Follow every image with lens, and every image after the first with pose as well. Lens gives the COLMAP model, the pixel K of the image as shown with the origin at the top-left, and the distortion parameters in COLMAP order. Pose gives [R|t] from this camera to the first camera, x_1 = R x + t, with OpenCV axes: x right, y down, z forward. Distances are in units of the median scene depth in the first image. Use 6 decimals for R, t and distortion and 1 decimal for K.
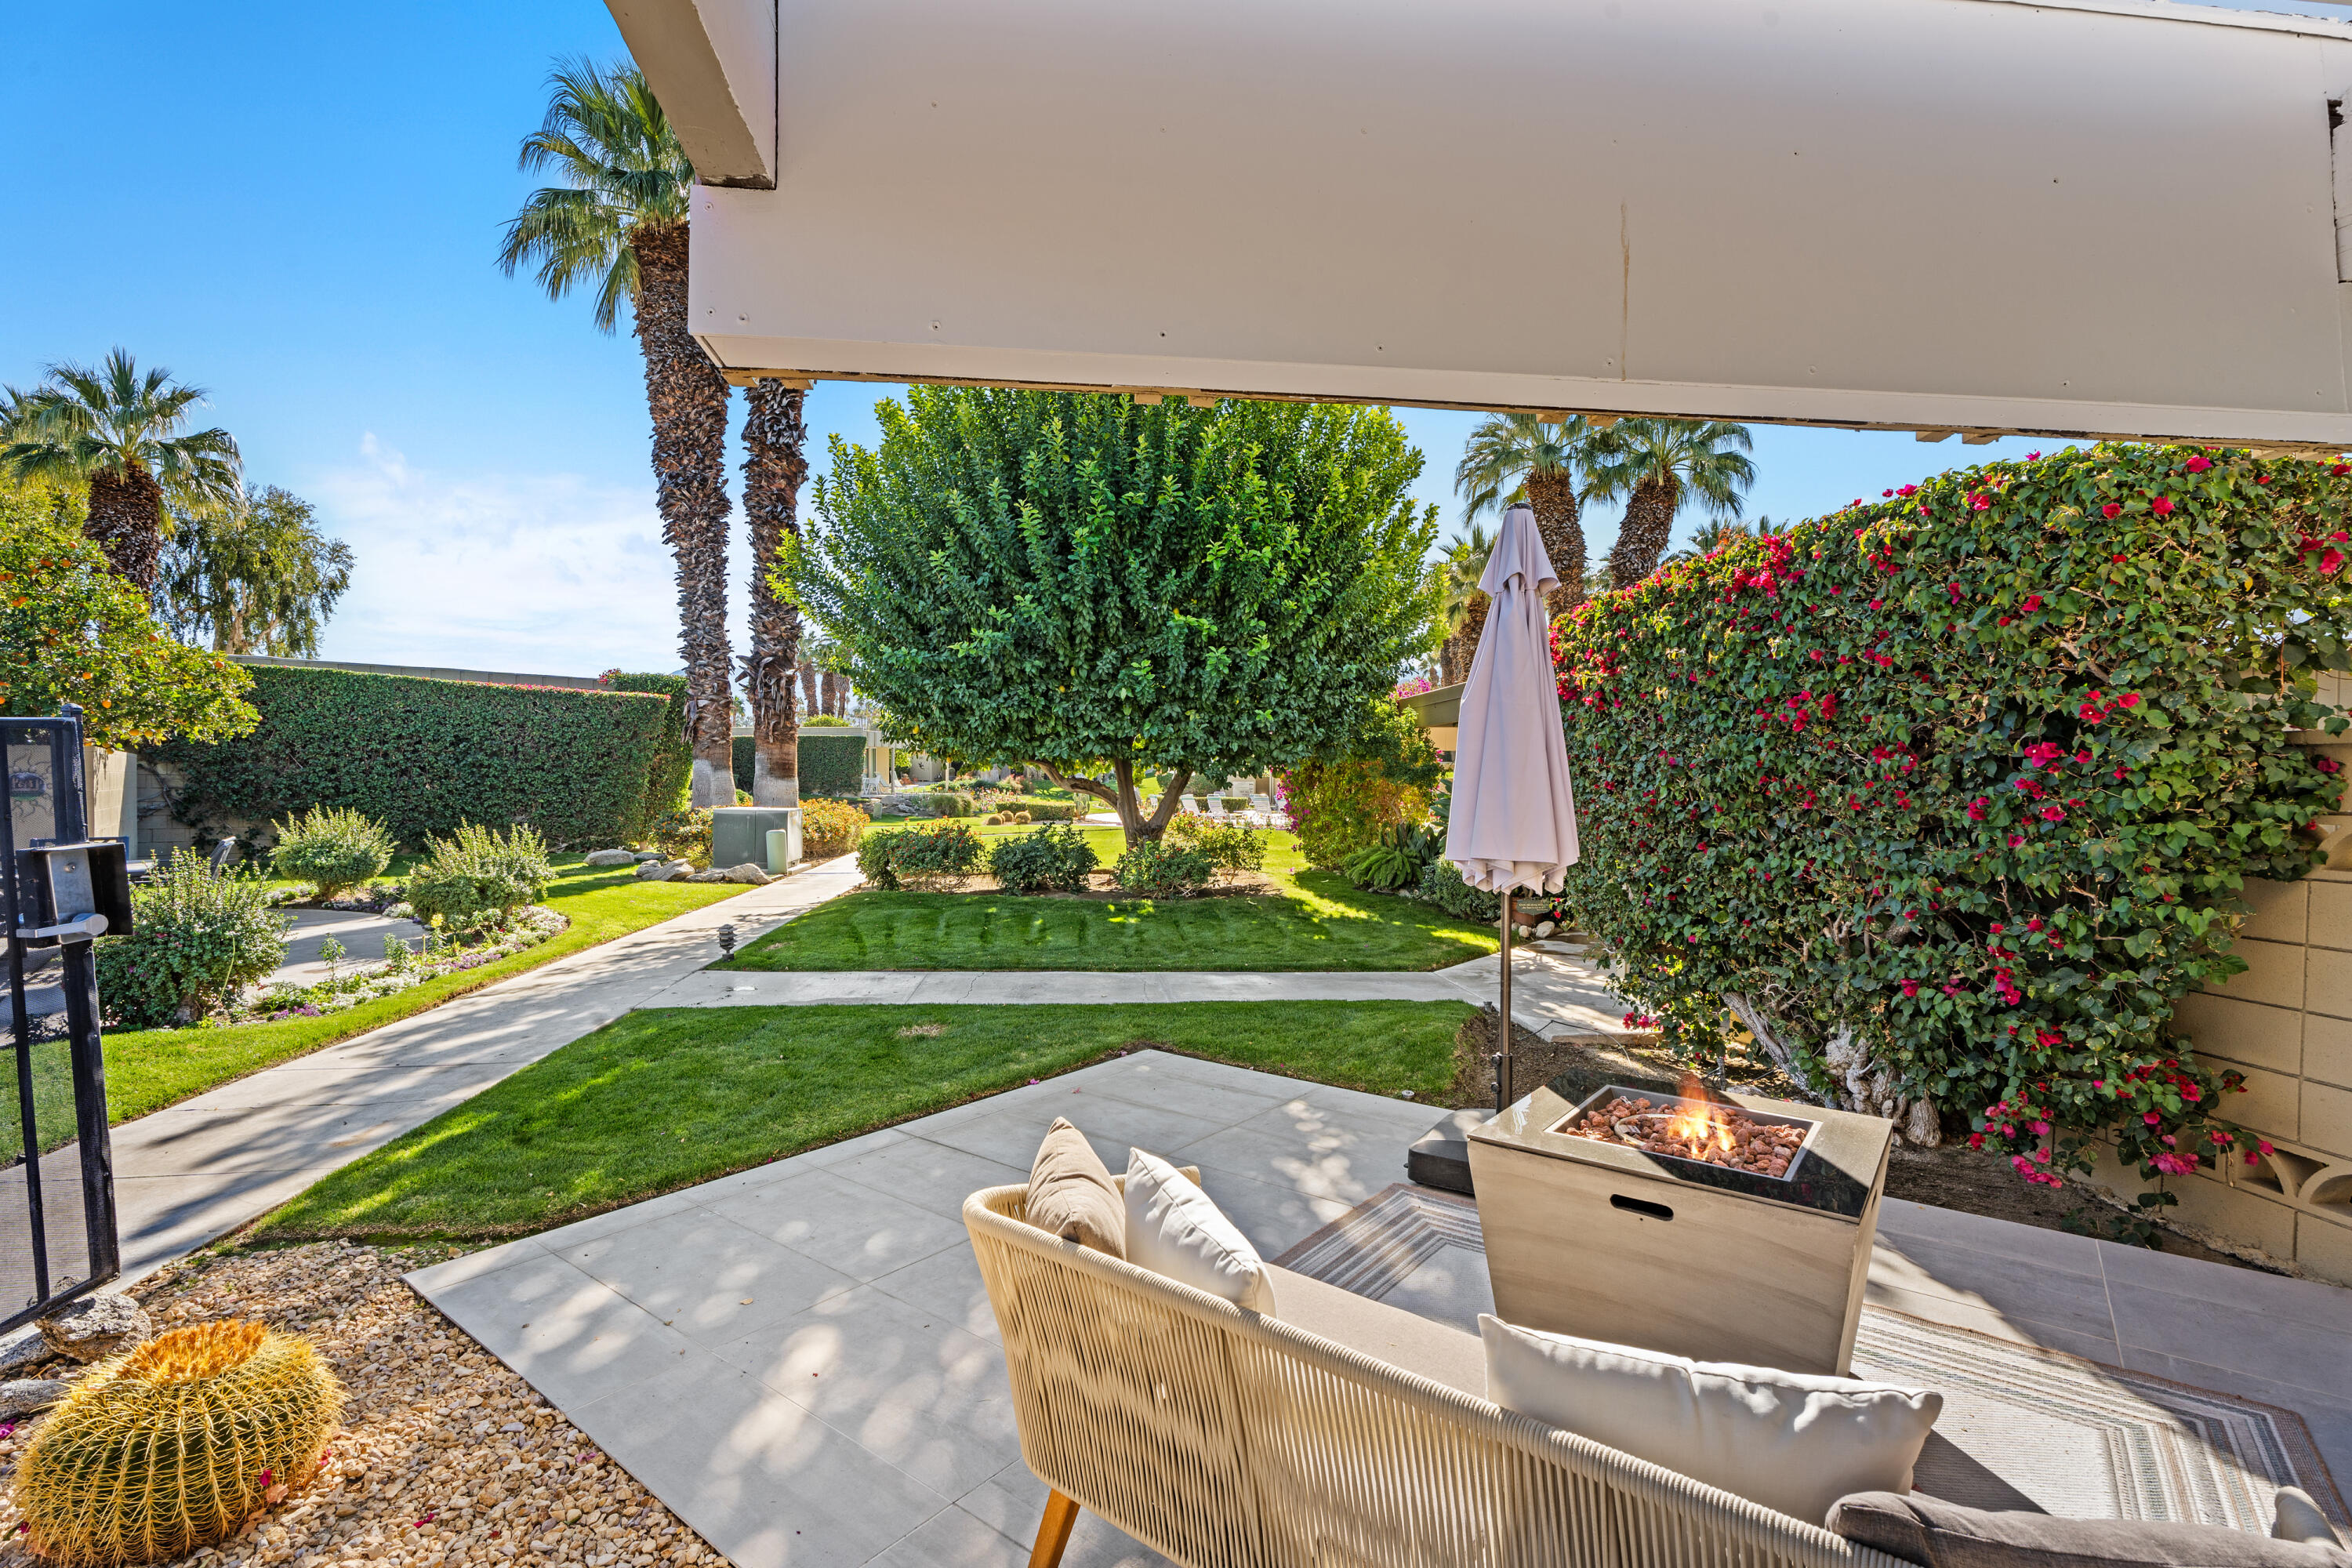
lens RADIAL K [[1056.7, 0, 1176.0], [0, 1056.7, 784.0], [0, 0, 1]] dist [0.002410, 0.000964]
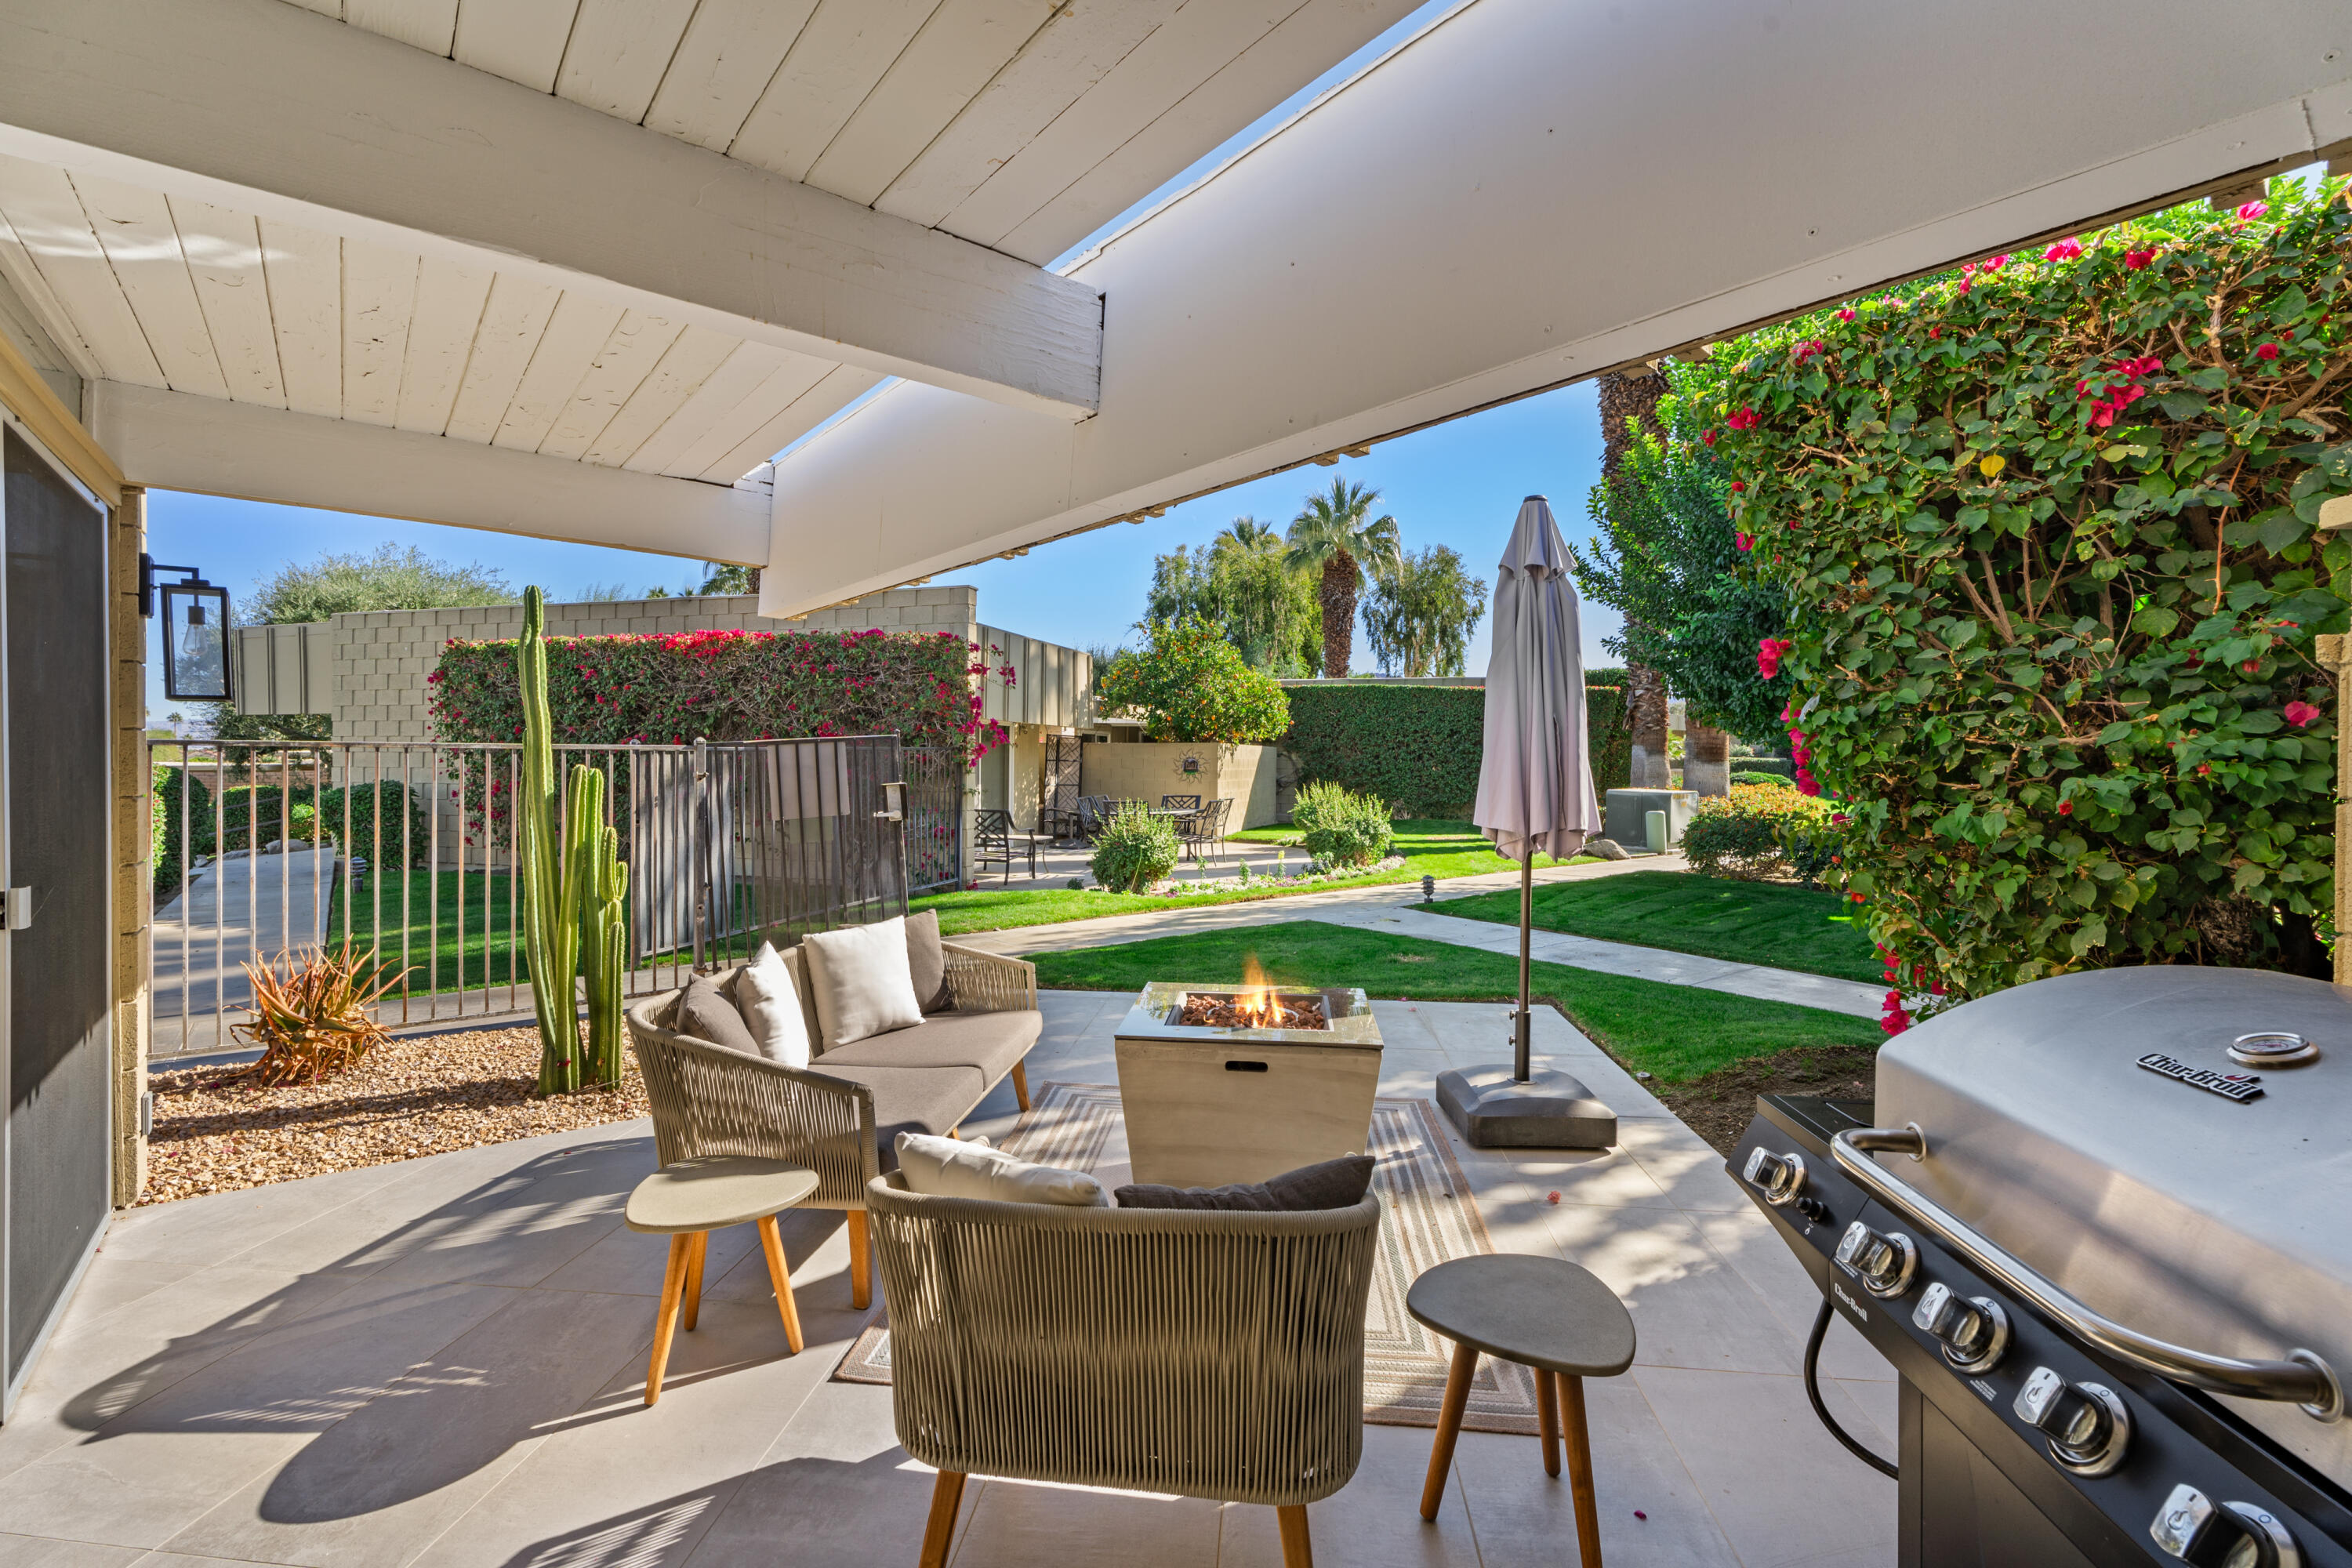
lens RADIAL K [[1063.5, 0, 1181.9], [0, 1063.5, 741.4], [0, 0, 1]] dist [0.000928, 0.001029]
pose [[0.530062, -0.016673, -0.847795, 0.452901], [-0.006283, 0.999702, -0.023589, 0.003379], [0.847936, 0.017831, 0.529799, 0.067413]]
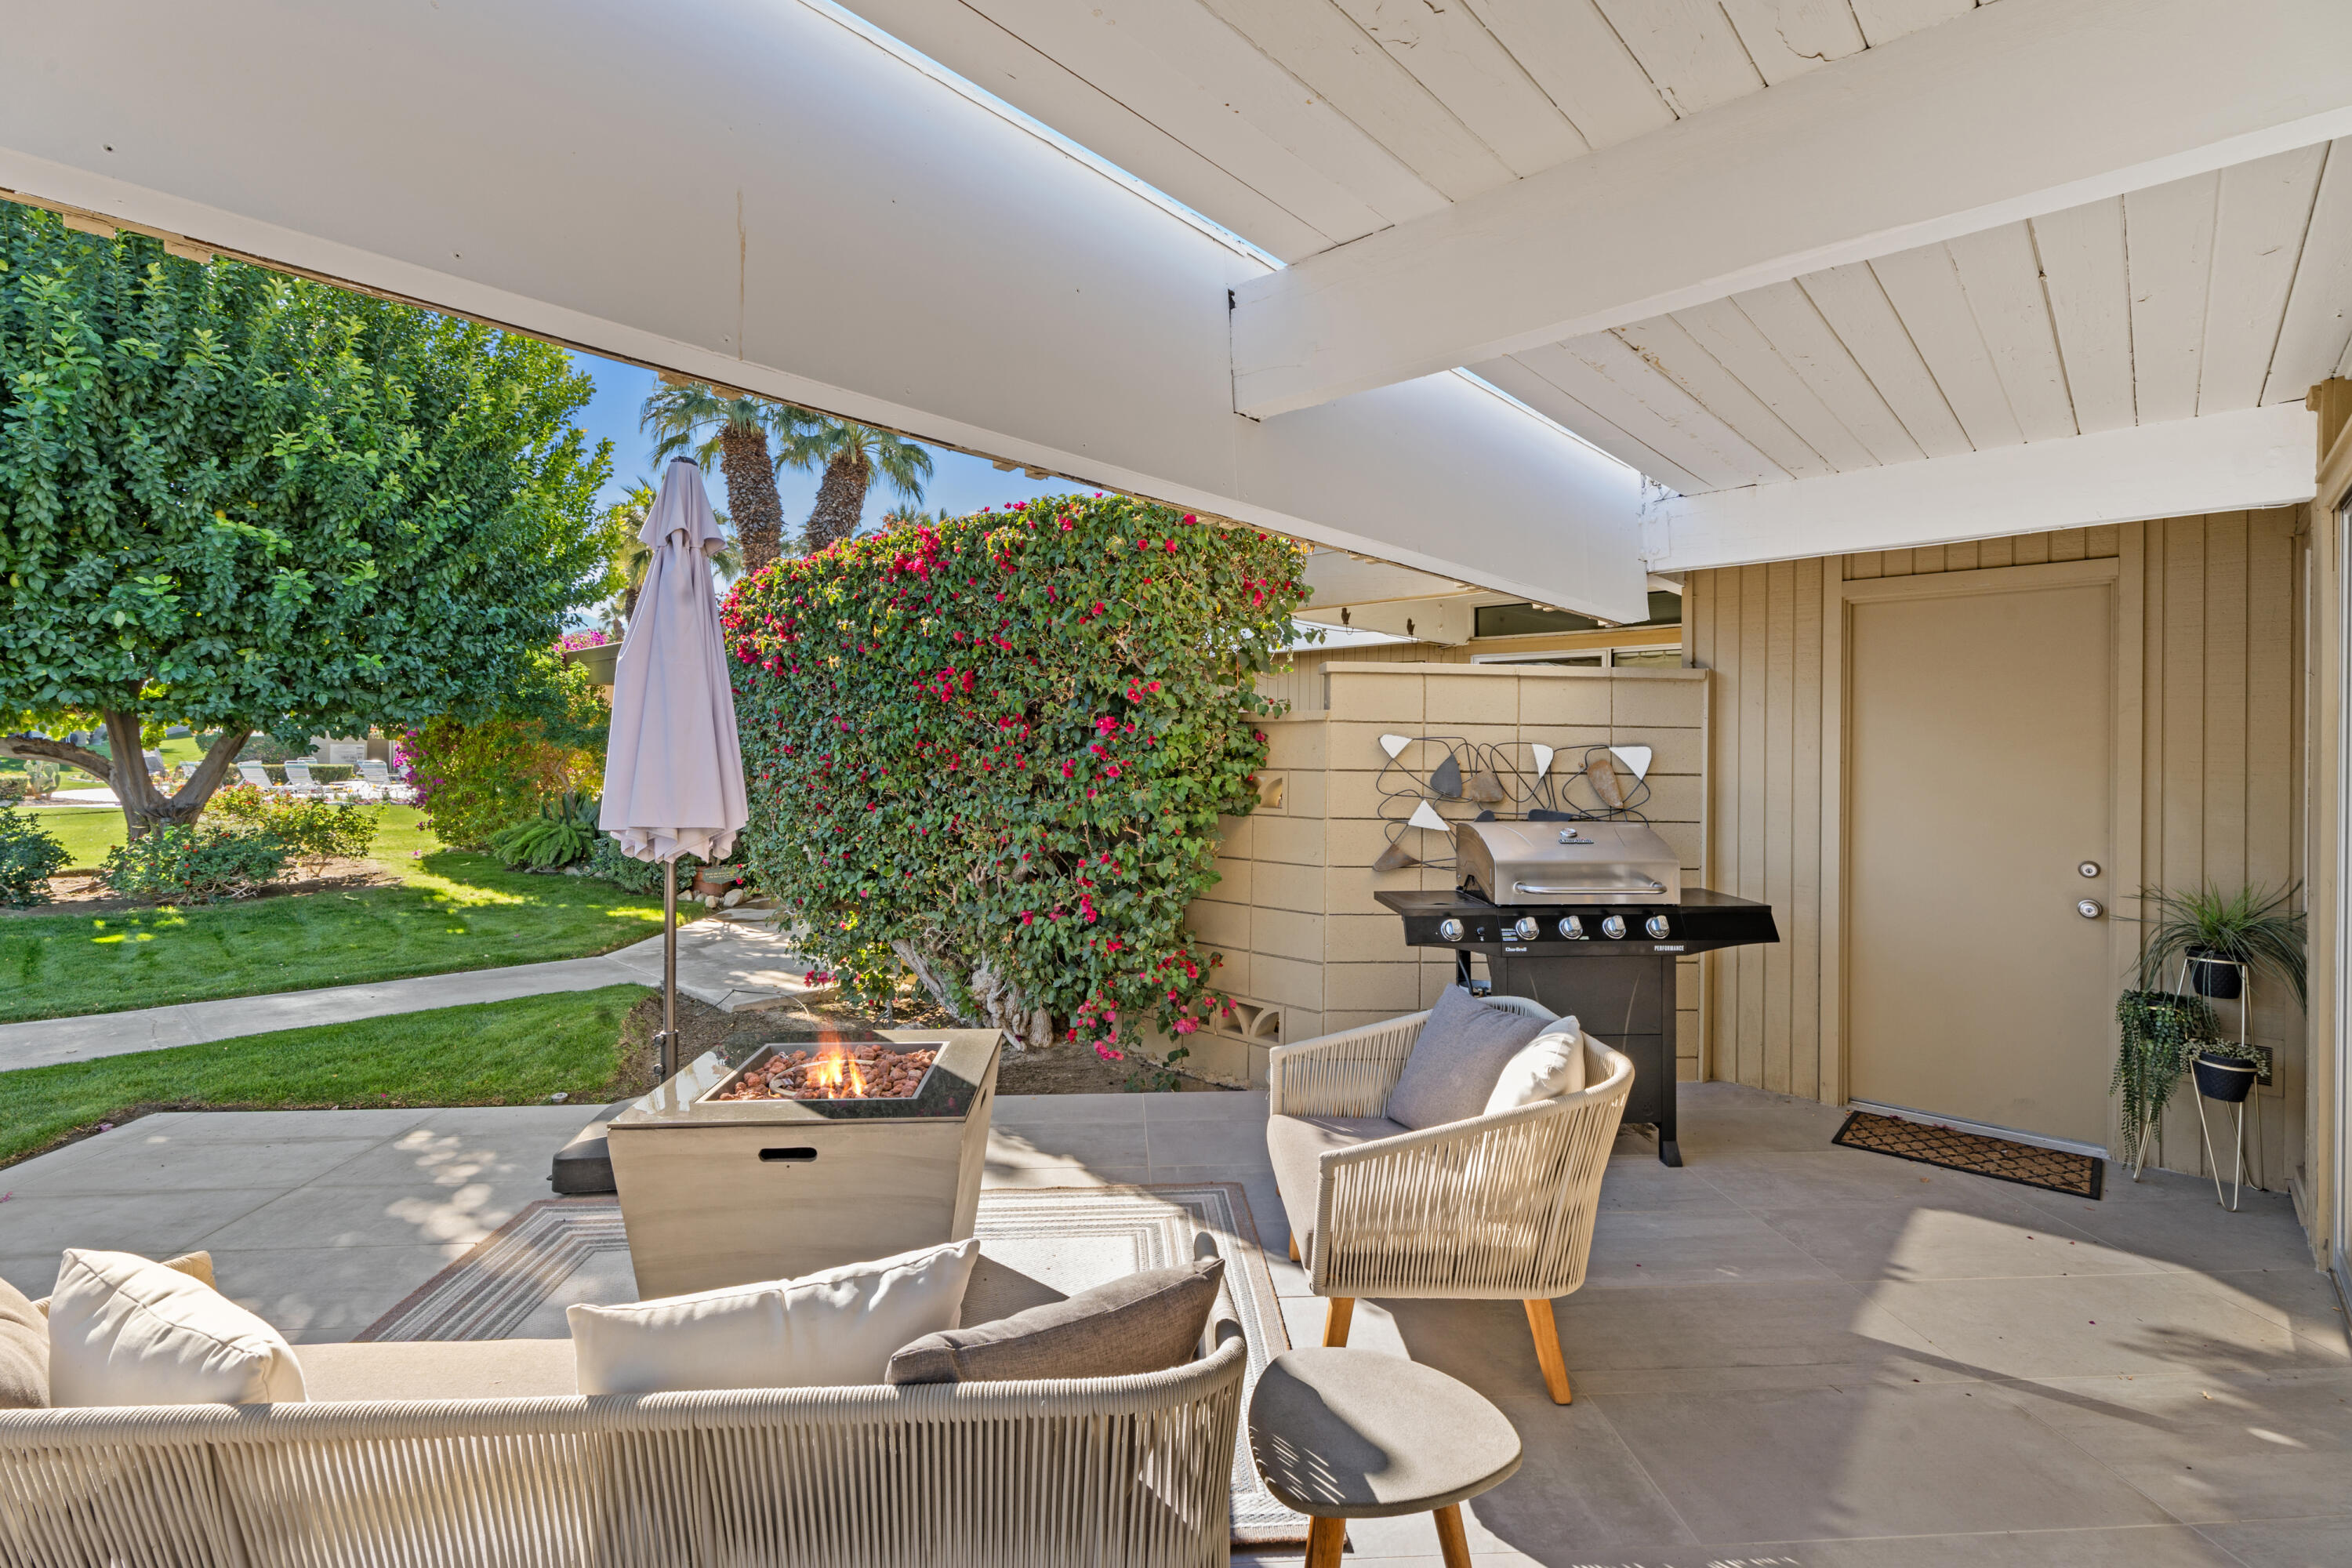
lens RADIAL K [[1063.5, 0, 1181.9], [0, 1063.5, 741.4], [0, 0, 1]] dist [0.000928, 0.001029]
pose [[0.745629, 0.006833, 0.666327, 0.012513], [-0.002417, 0.999969, -0.007550, 0.000371], [-0.666357, 0.004019, 0.745622, -0.016650]]
